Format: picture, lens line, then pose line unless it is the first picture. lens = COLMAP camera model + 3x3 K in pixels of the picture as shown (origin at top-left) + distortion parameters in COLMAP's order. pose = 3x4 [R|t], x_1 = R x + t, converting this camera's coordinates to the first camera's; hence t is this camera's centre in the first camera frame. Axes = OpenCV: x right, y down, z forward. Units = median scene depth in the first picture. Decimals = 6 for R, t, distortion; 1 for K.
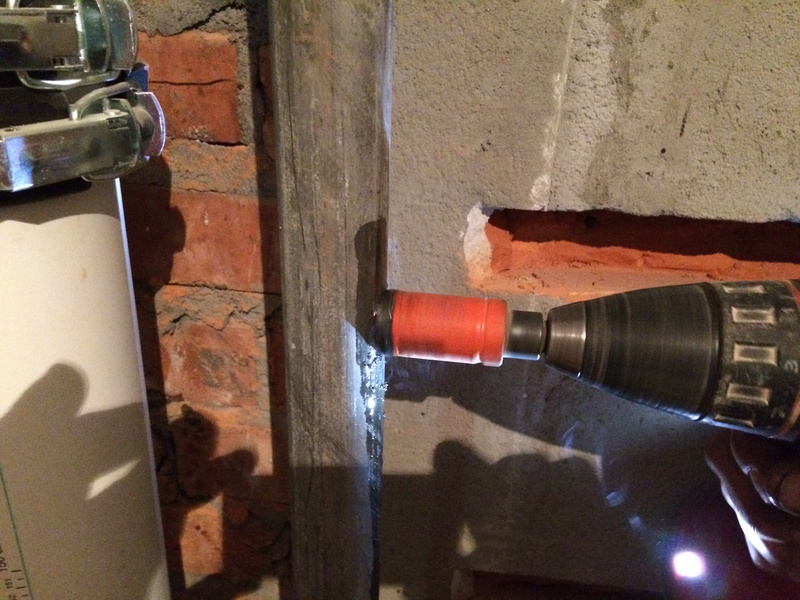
lens RADIAL K [[677.3, 0, 407.2], [0, 677.3, 304.0], [0, 0, 1]] dist [0.012755, -0.063352]
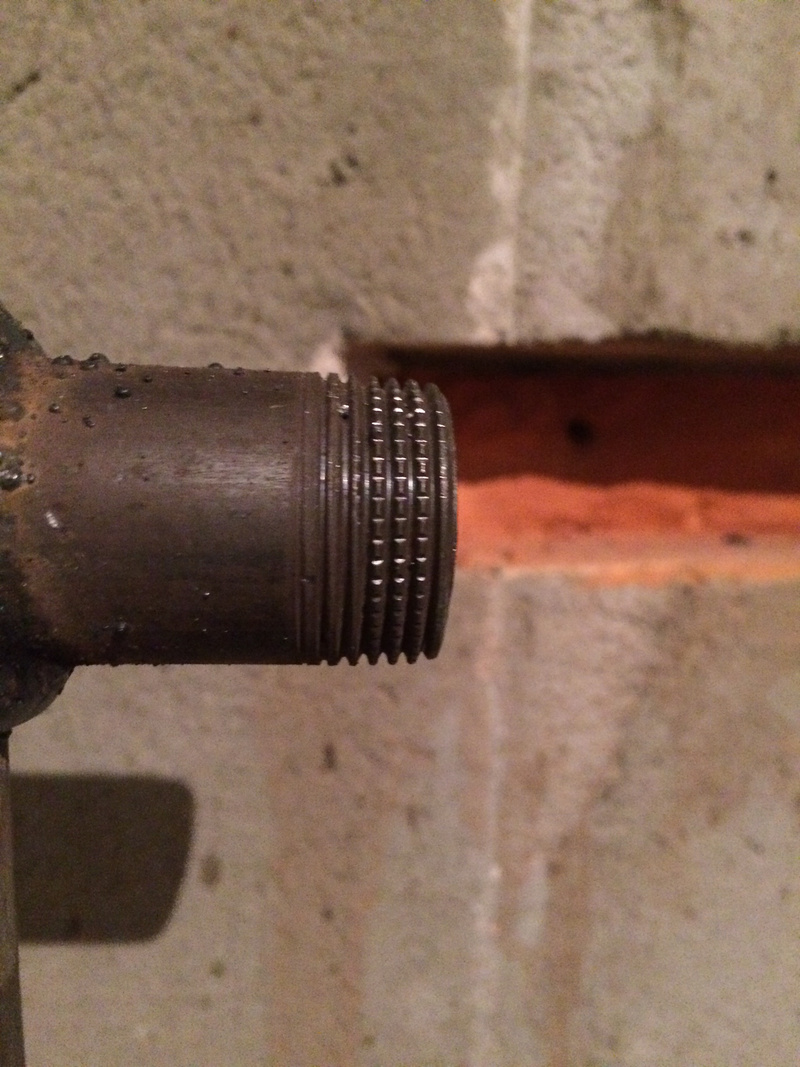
lens RADIAL K [[903.4, 0, 404.9], [0, 903.4, 529.1], [0, 0, 1]] dist [0.012755, -0.063352]
pose [[0.967558, -0.048103, 0.248026, 0.014574], [0.117581, 0.954646, -0.273543, 0.102371], [-0.223618, 0.293832, 0.929332, 0.595508]]
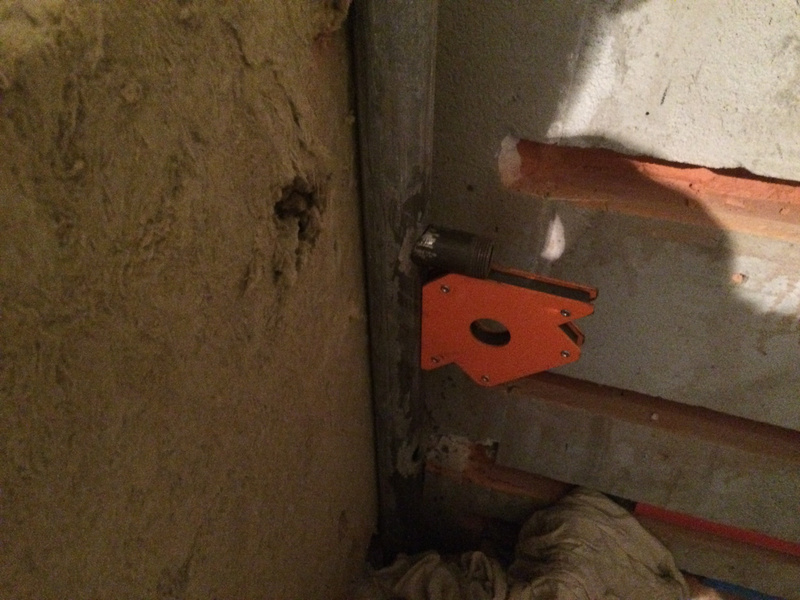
lens RADIAL K [[677.3, 0, 404.8], [0, 677.3, 294.0], [0, 0, 1]] dist [0.012755, -0.063352]
pose [[0.987517, 0.086012, -0.131951, 0.111175], [-0.033774, 0.933881, 0.355985, -0.348465], [0.153846, -0.347085, 0.925129, -0.427991]]
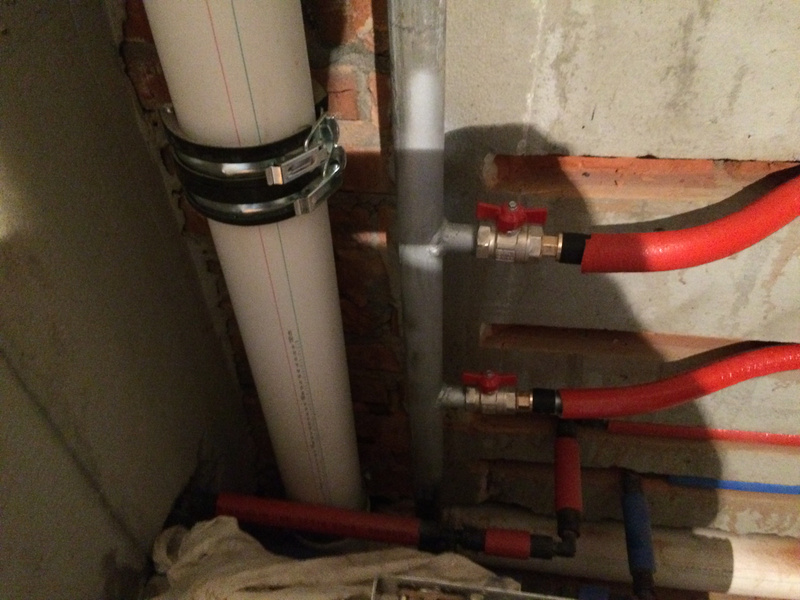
lens RADIAL K [[677.3, 0, 394.2], [0, 677.3, 305.7], [0, 0, 1]] dist [0.012755, -0.063352]
pose [[0.996877, -0.057558, -0.054065, -0.092244], [0.073003, 0.932748, 0.353061, -0.470773], [0.030108, -0.355905, 0.934037, -1.026411]]
